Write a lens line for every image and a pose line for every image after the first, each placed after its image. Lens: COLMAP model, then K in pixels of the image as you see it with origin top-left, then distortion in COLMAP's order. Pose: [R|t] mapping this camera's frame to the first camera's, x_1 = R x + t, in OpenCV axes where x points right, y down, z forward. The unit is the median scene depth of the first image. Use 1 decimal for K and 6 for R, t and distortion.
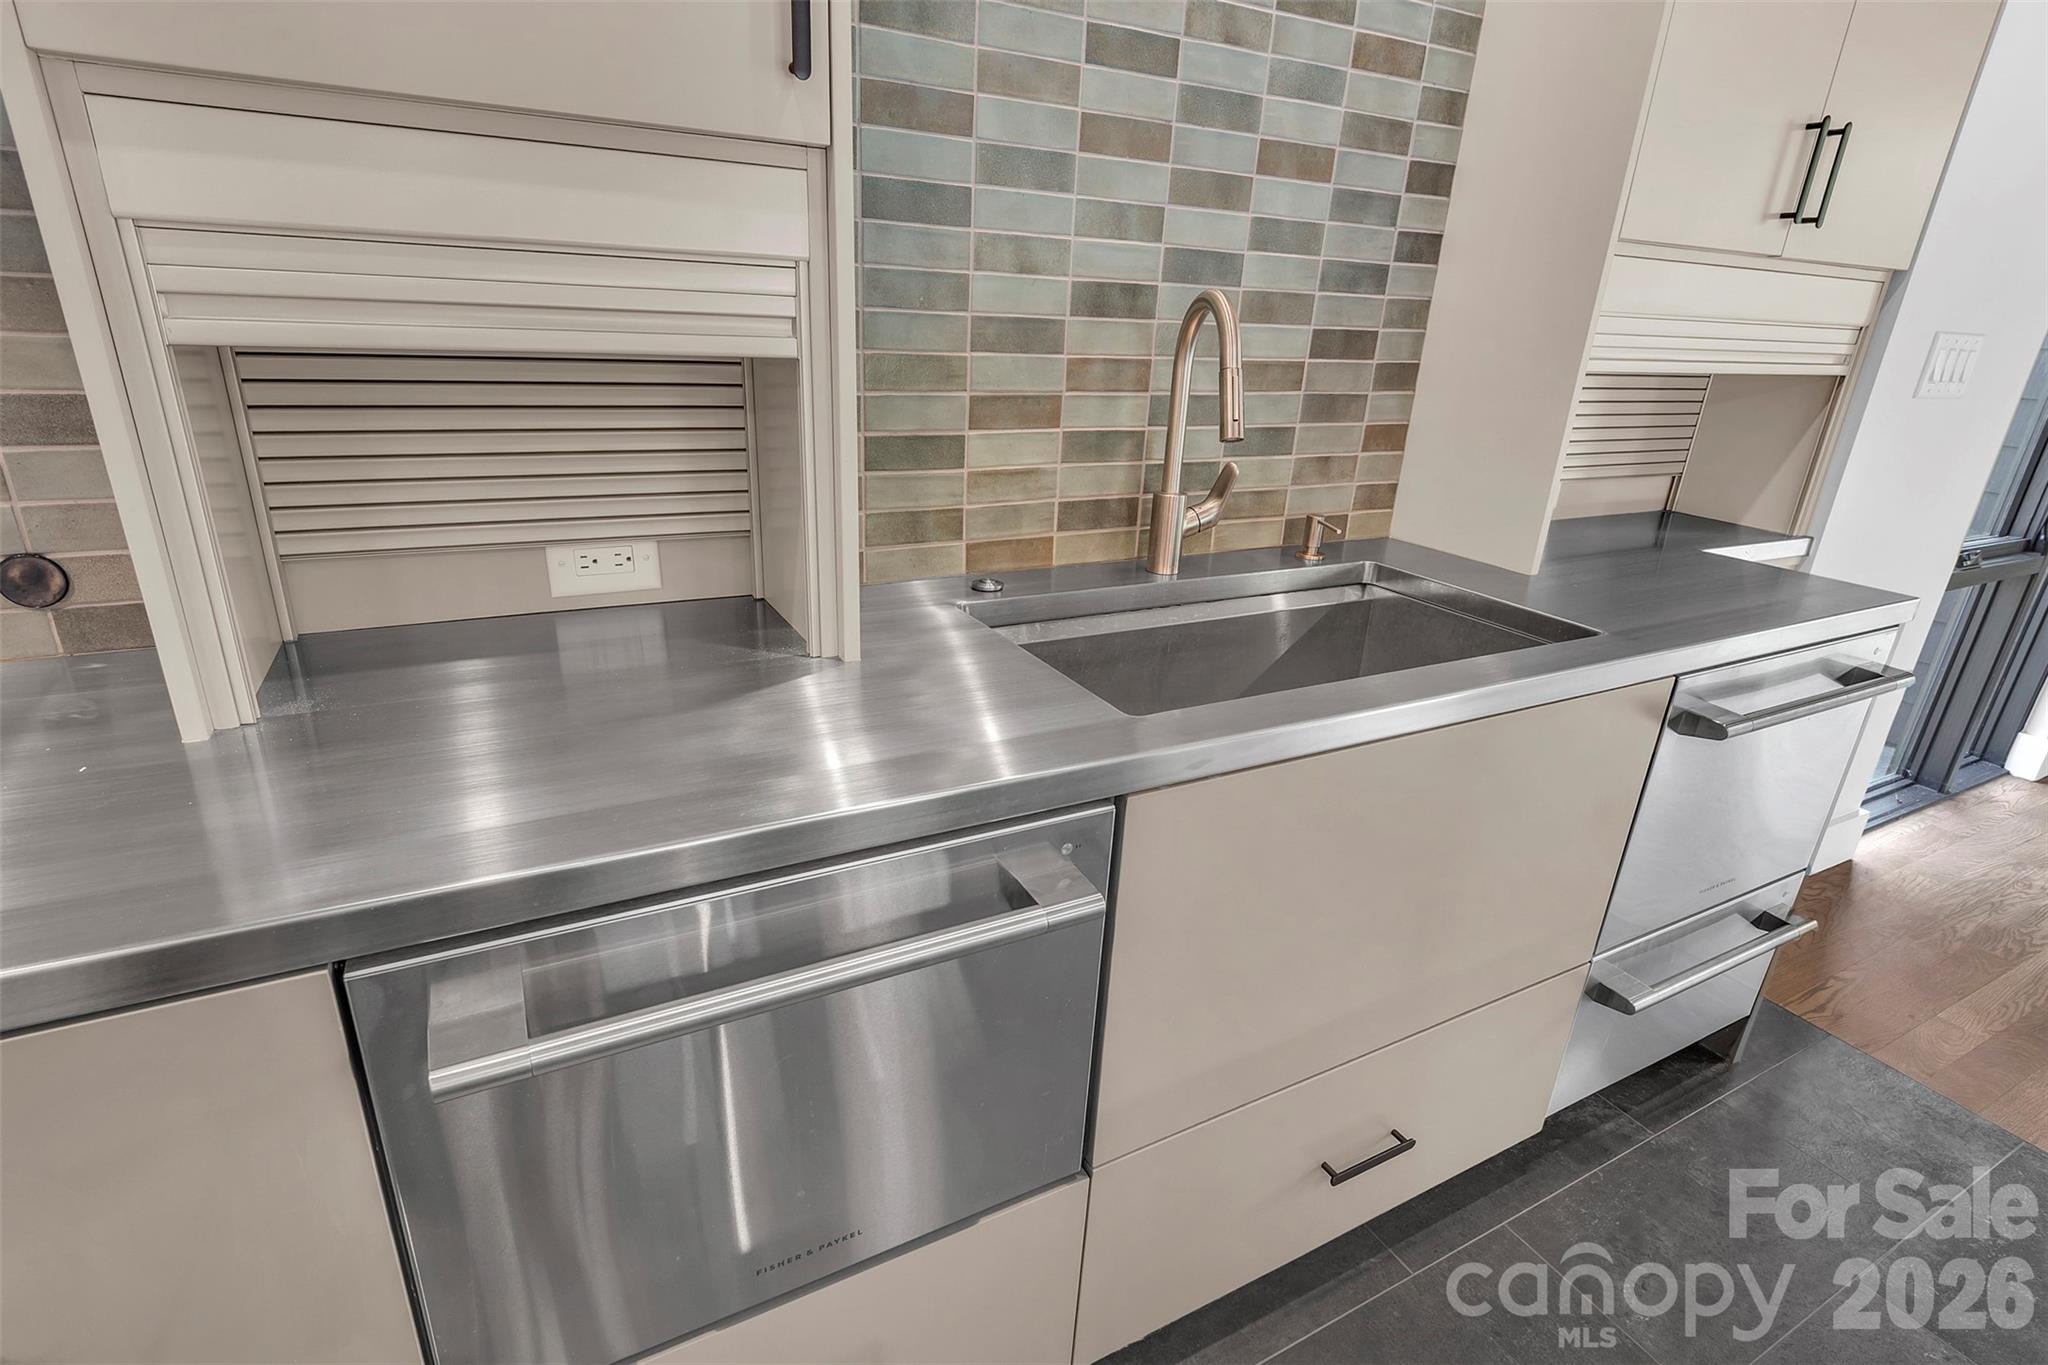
lens RADIAL K [[986.9, 0, 1024.0], [0, 986.9, 682.5], [0, 0, 1]] dist [0.002258, 0.000396]
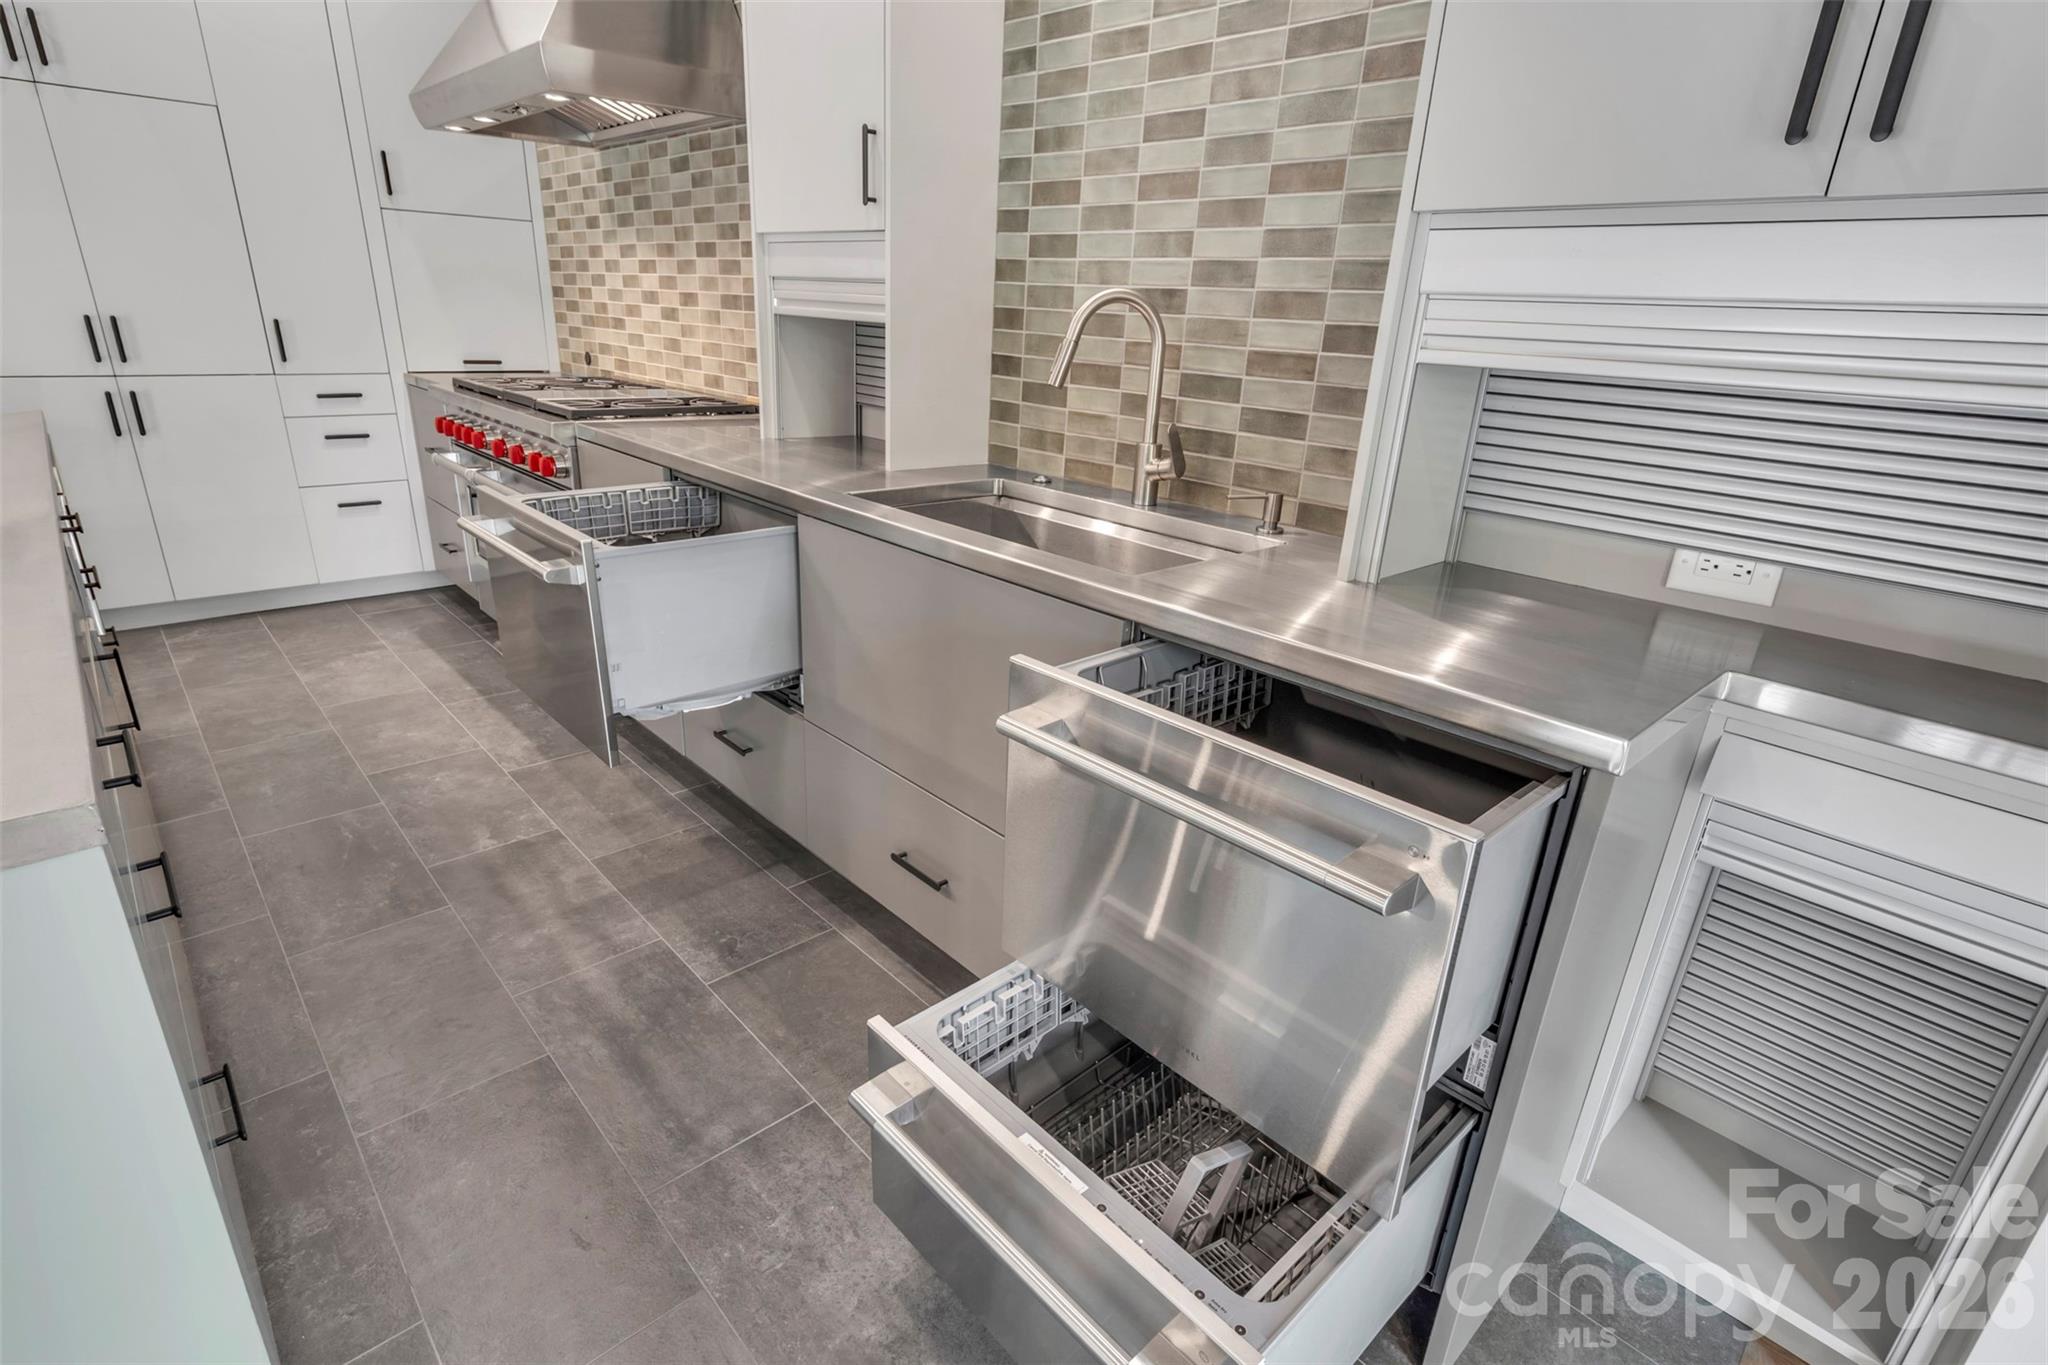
lens RADIAL K [[997.2, 0, 1024.0], [0, 997.2, 682.5], [0, 0, 1]] dist [-0.000463, -0.000255]
pose [[0.260872, 0.312118, -0.913525, 1.449092], [-0.373364, 0.905274, 0.202678, -0.111488], [0.890250, 0.288205, 0.352694, 0.477841]]
